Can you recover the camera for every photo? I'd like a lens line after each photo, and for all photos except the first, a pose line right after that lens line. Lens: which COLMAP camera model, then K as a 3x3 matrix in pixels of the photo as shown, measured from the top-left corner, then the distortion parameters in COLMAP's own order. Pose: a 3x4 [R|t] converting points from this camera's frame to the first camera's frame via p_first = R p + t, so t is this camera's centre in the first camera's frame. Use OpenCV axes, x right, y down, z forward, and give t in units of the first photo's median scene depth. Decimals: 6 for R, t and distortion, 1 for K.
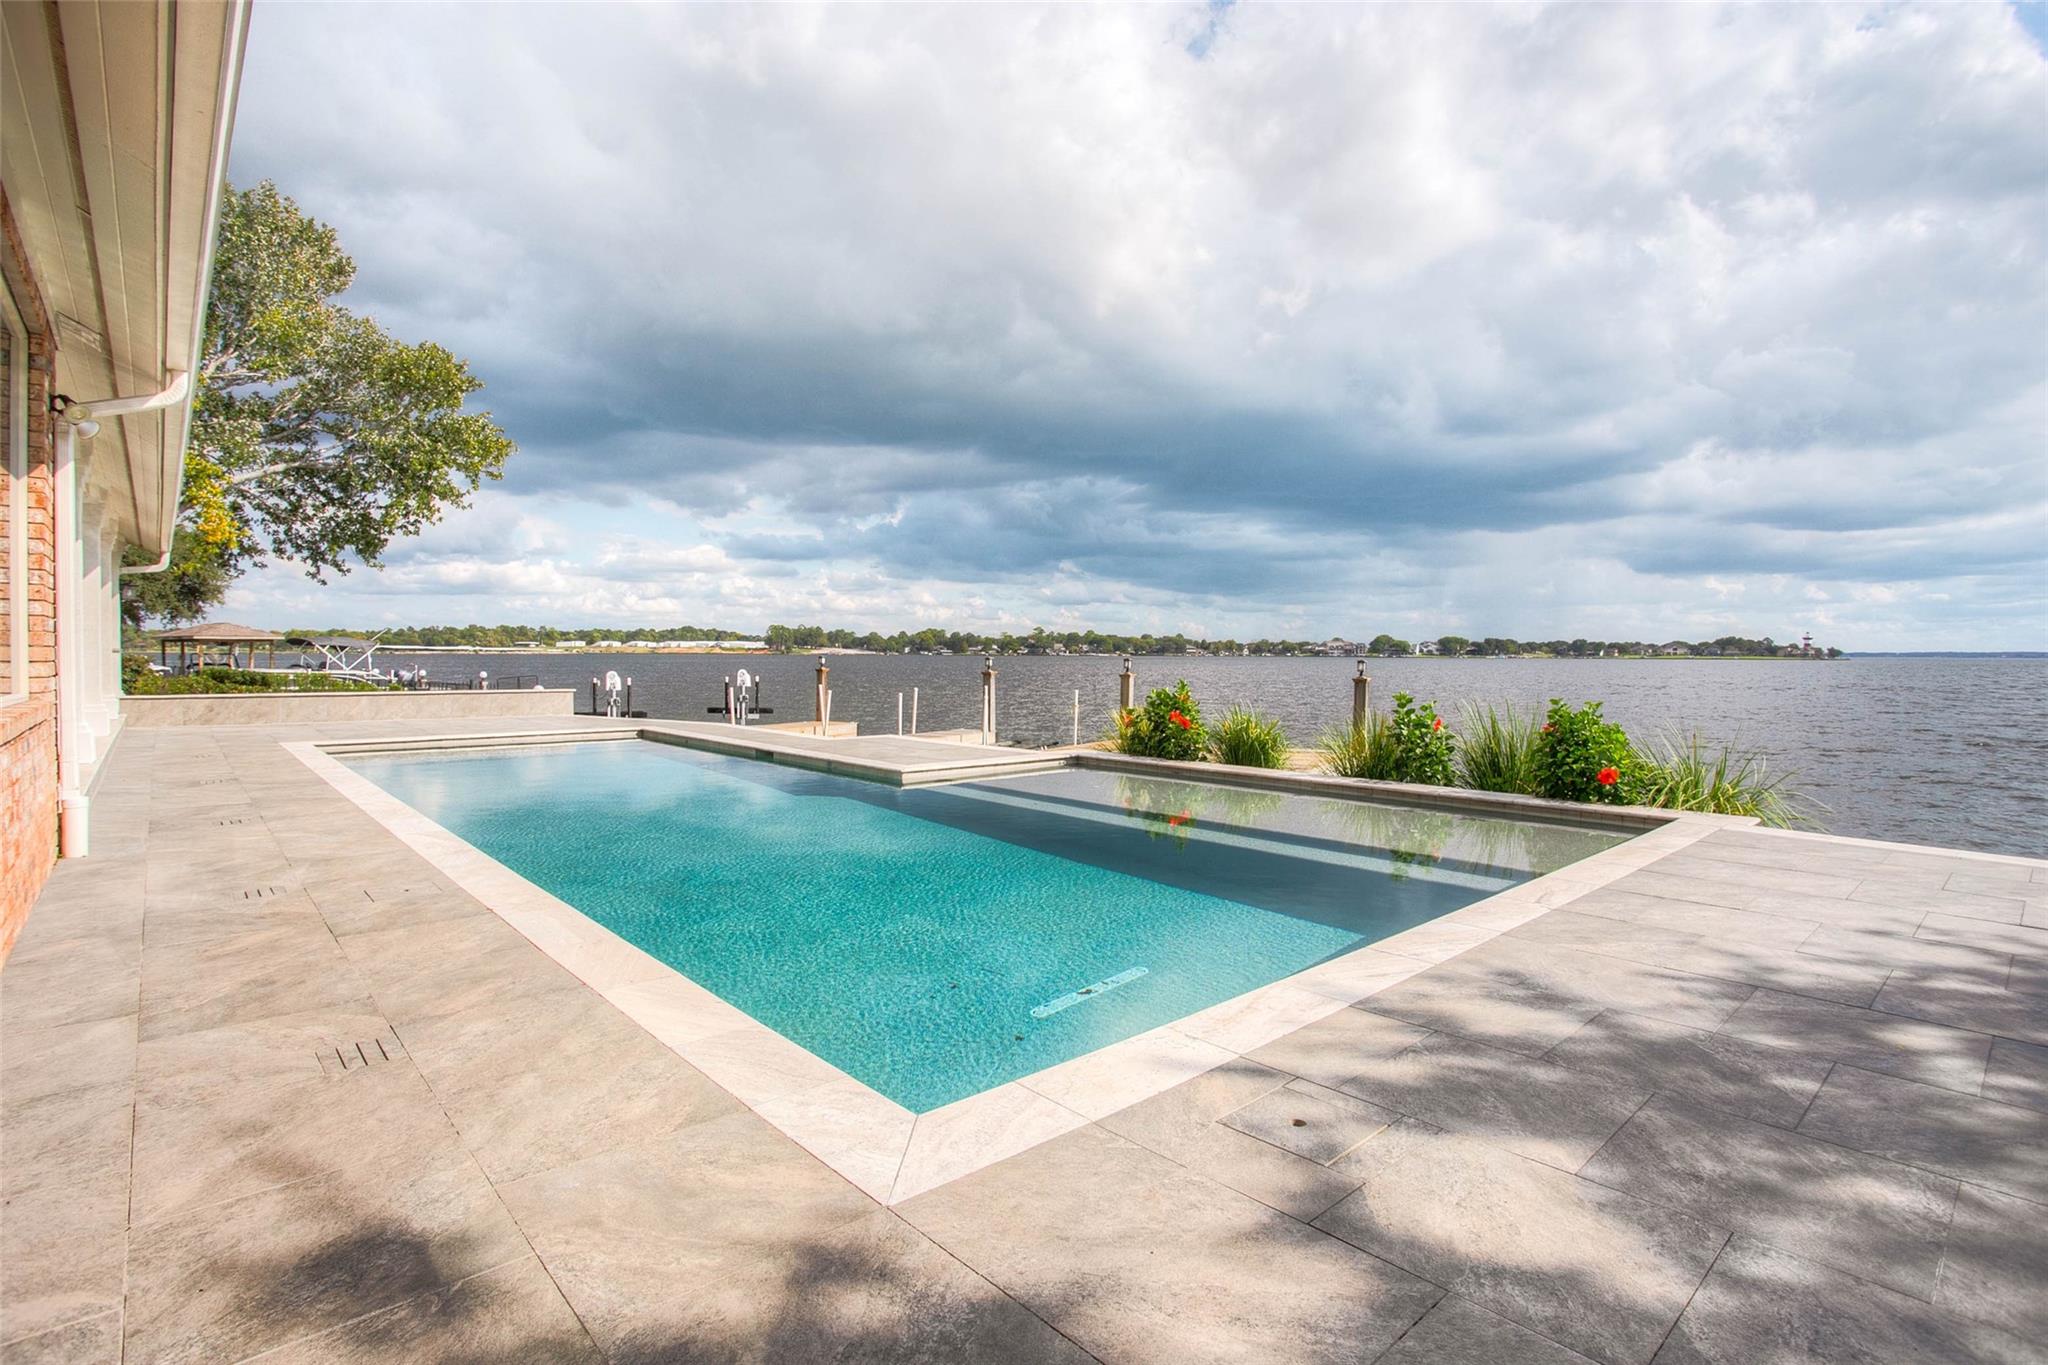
lens RADIAL K [[997.2, 0, 1020.4], [0, 997.2, 670.8], [0, 0, 1]] dist [-0.056855, 0.000427]
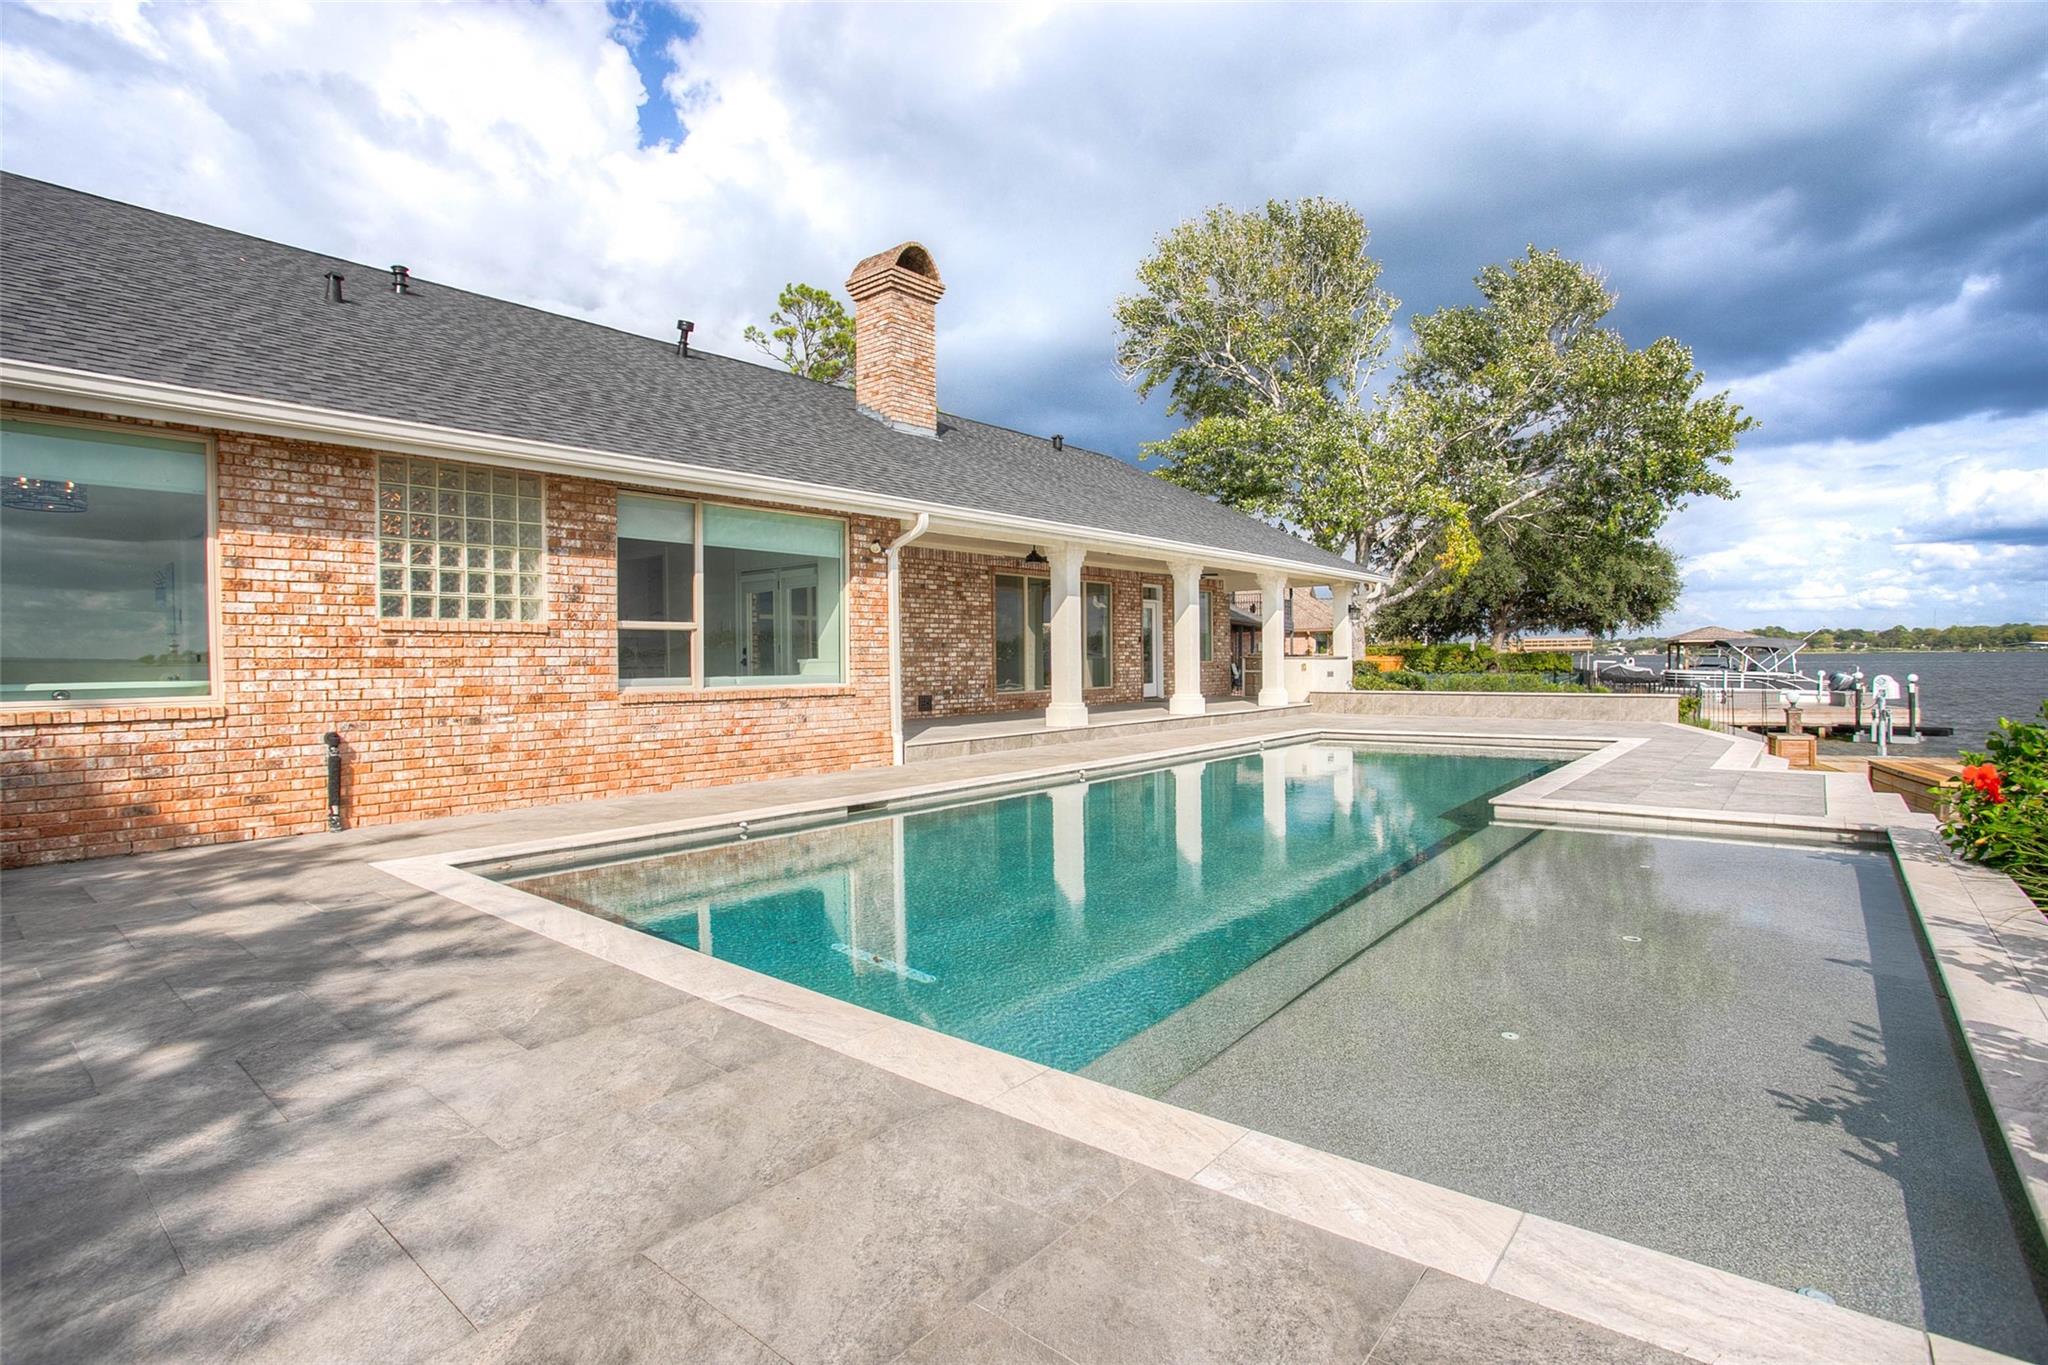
lens RADIAL K [[997.2, 0, 1020.4], [0, 997.2, 670.8], [0, 0, 1]] dist [-0.056855, 0.000427]
pose [[0.133861, 0.003744, -0.990993, 1.748219], [-0.004145, 0.999986, 0.003218, -0.020038], [0.990991, 0.003677, 0.133874, 1.491100]]
